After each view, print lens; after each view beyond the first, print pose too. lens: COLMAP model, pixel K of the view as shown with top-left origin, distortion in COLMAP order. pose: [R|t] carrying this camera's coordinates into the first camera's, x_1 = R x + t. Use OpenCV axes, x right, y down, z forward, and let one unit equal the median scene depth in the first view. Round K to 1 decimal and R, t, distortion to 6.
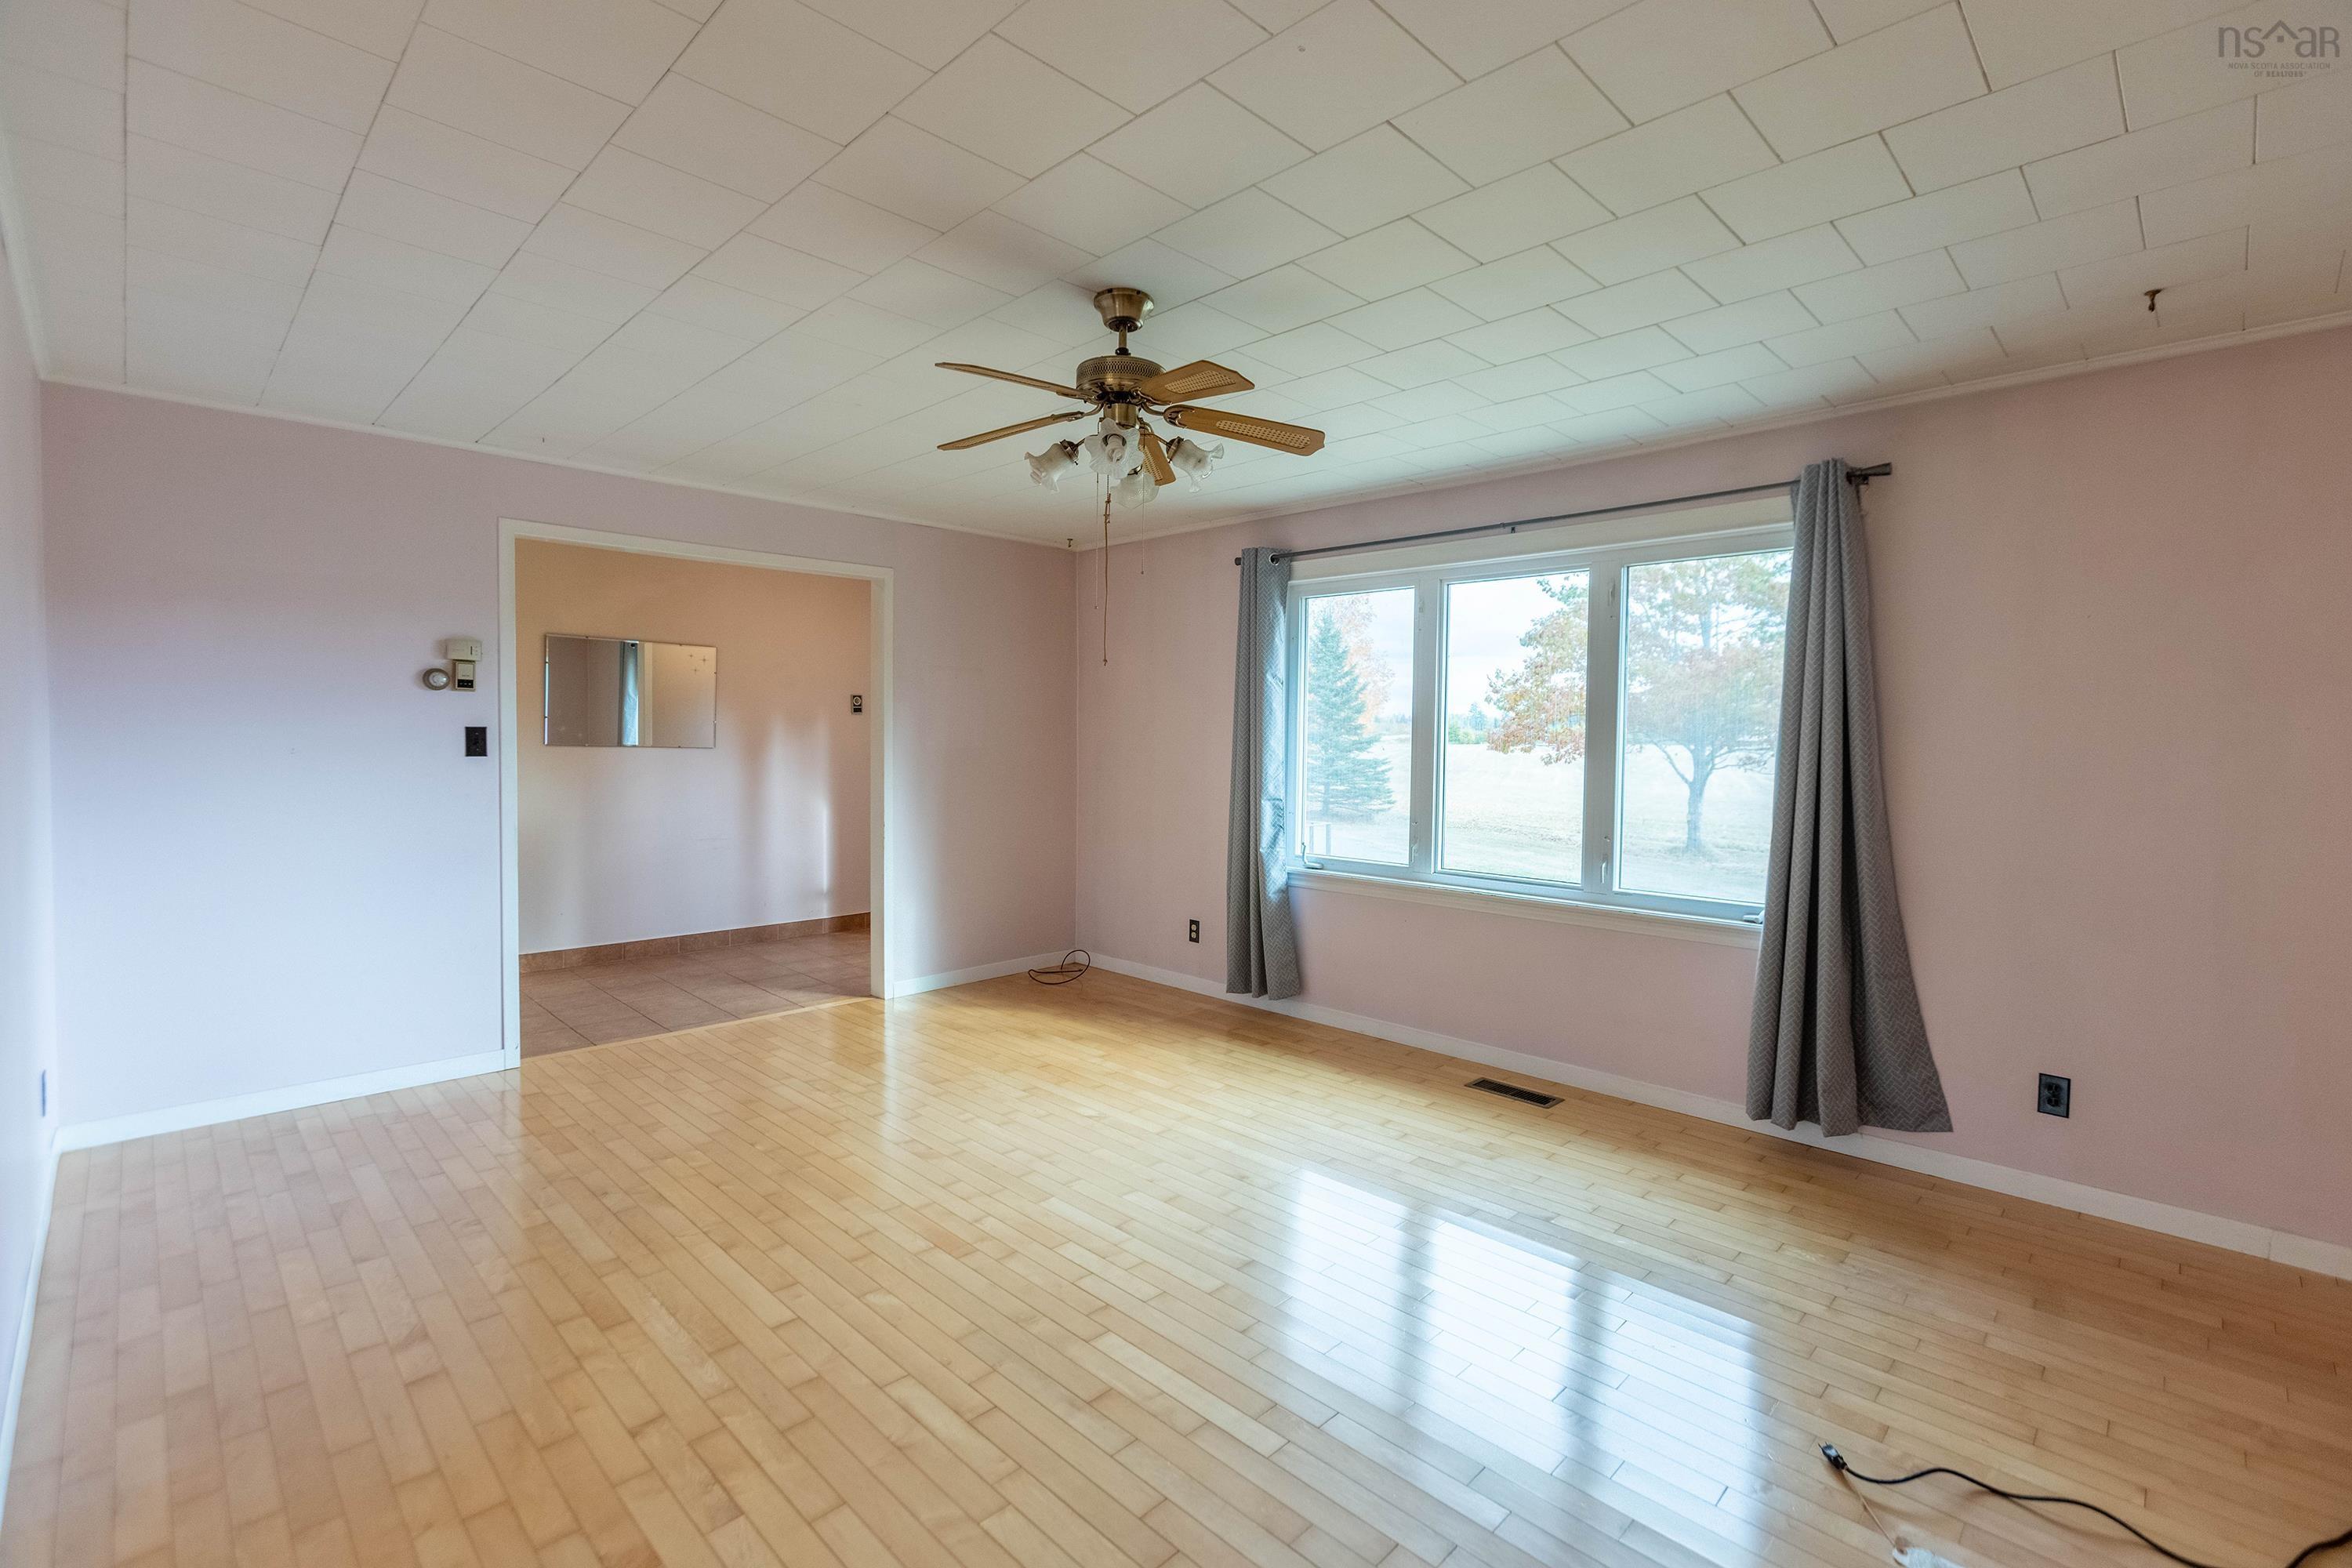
lens RADIAL K [[1041.8, 0, 1158.2], [0, 1041.8, 778.5], [0, 0, 1]] dist [0.001018, 0.000379]
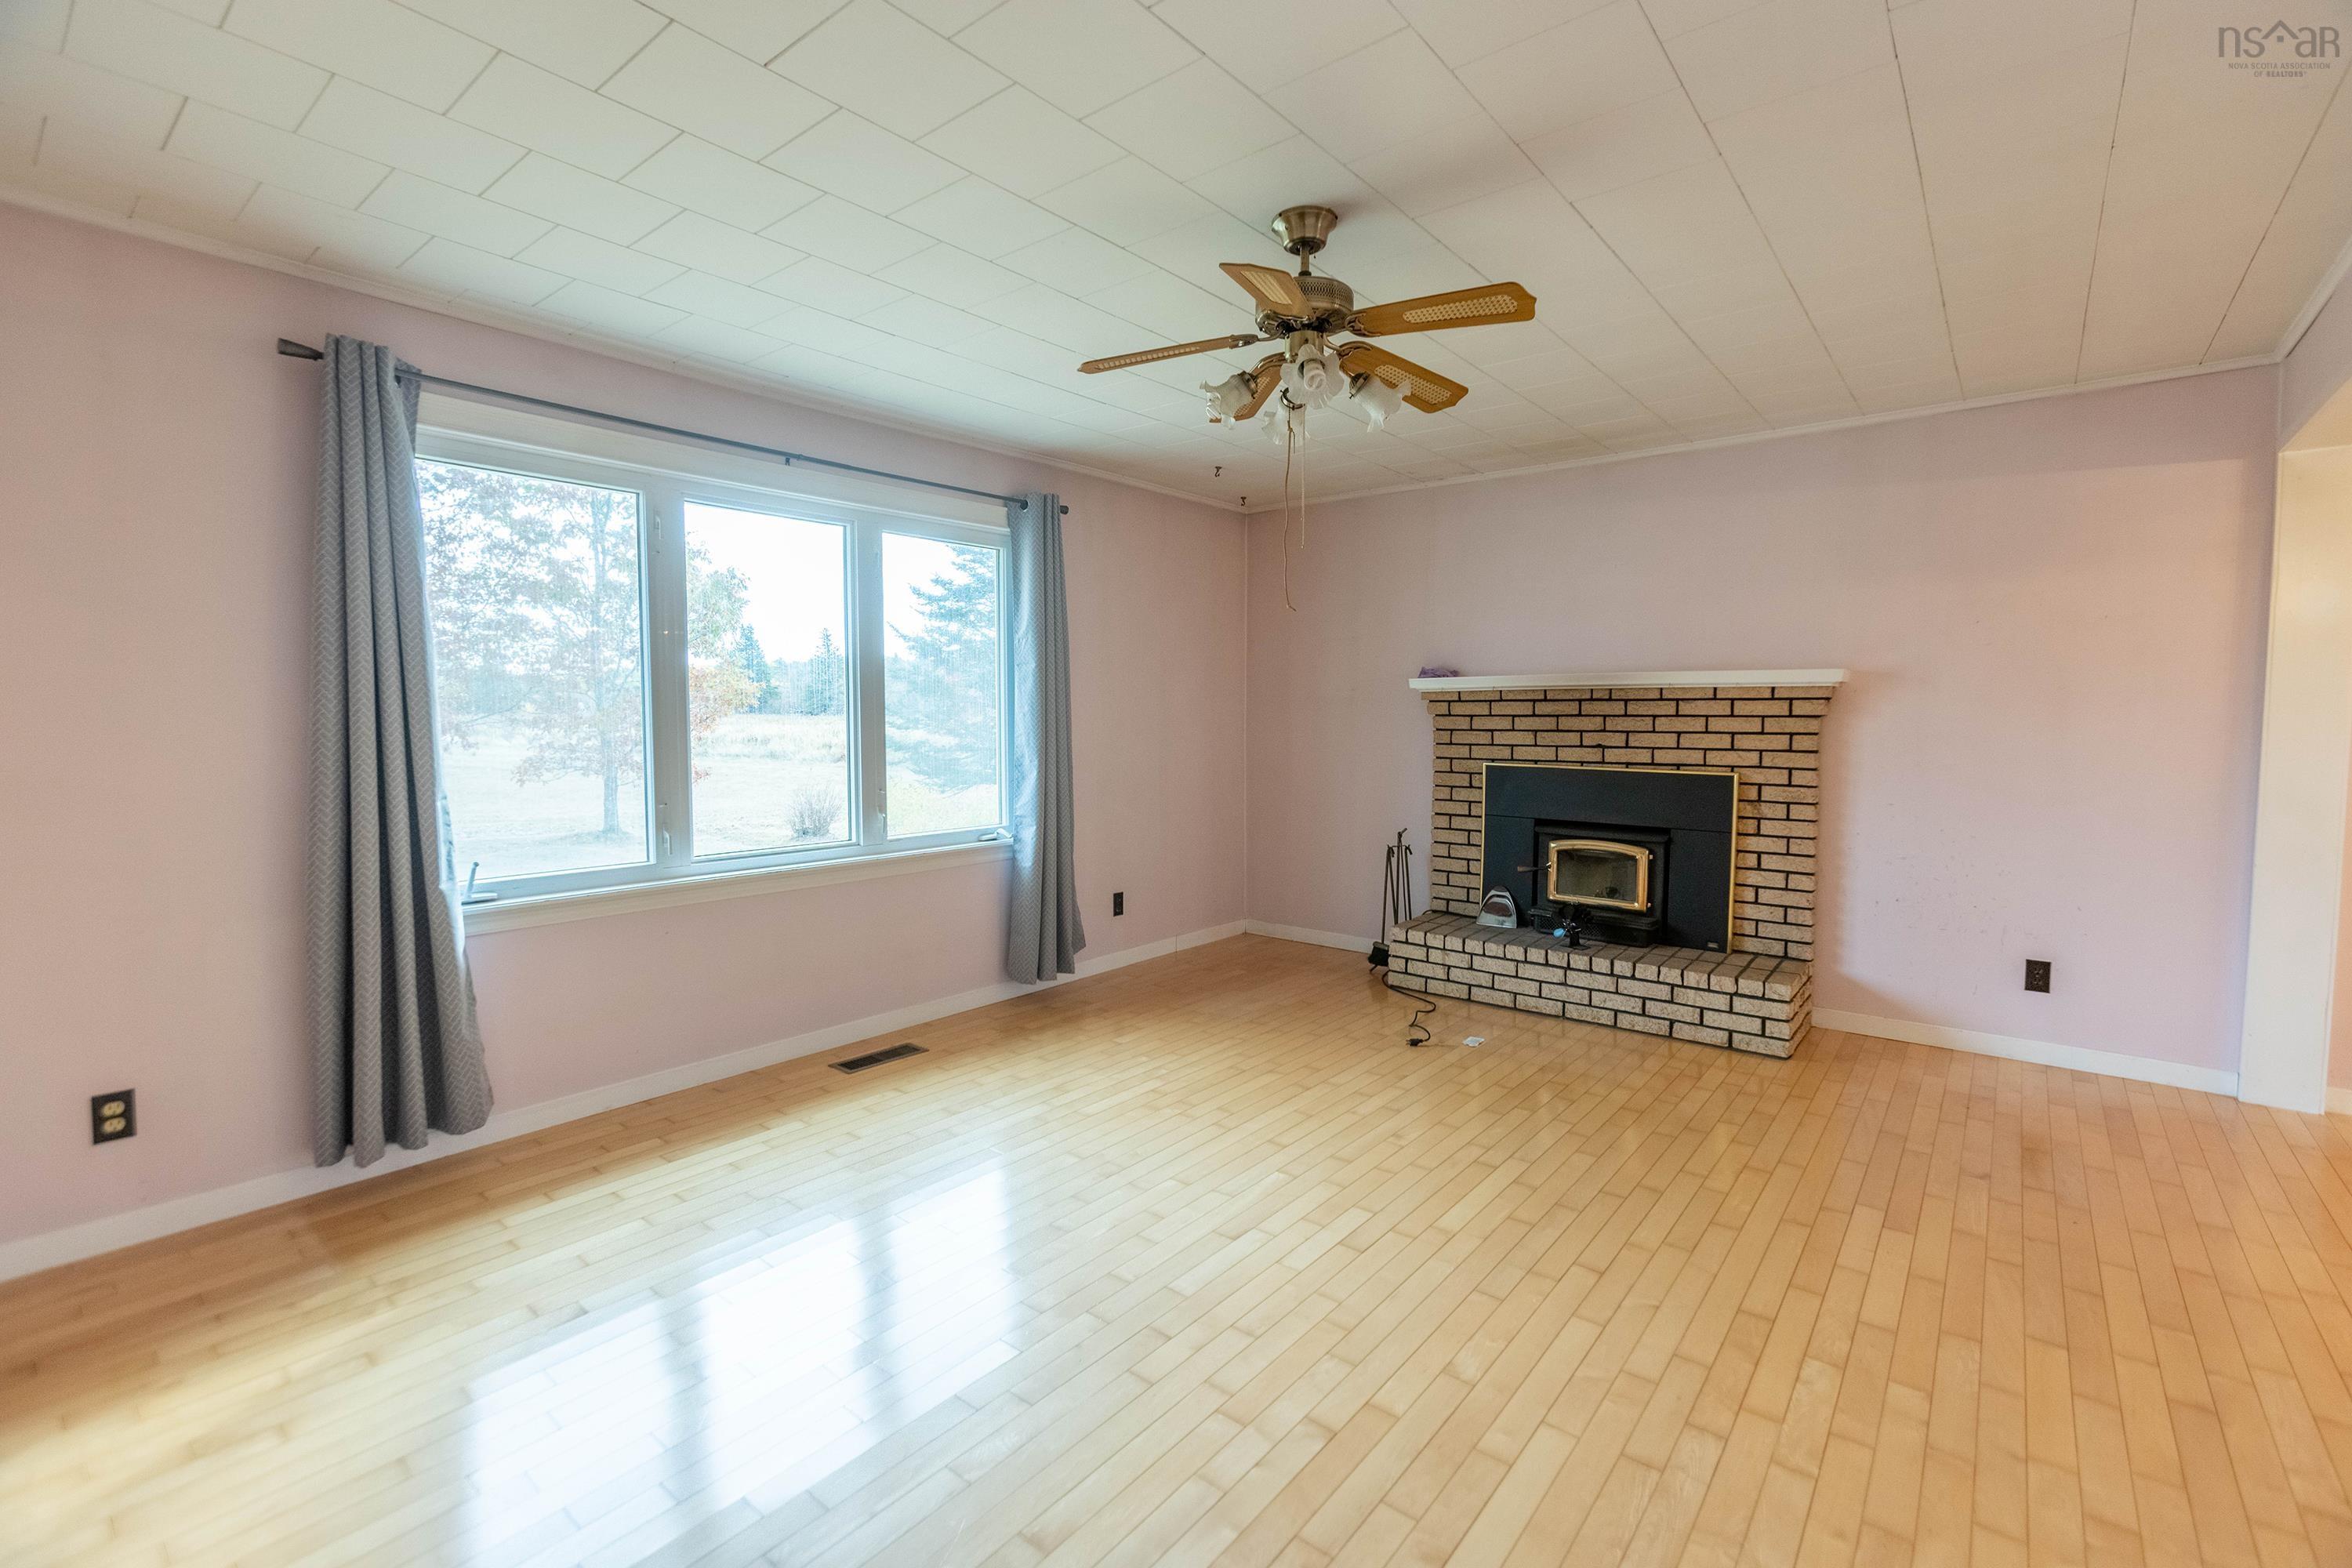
lens RADIAL K [[1041.8, 0, 1166.1], [0, 1041.8, 784.3], [0, 0, 1]] dist [0.001018, 0.000379]
pose [[-0.091624, -0.069849, 0.993341, -0.601155], [0.051969, 0.995842, 0.074819, -0.011336], [-0.994437, 0.058479, -0.087613, 0.764801]]
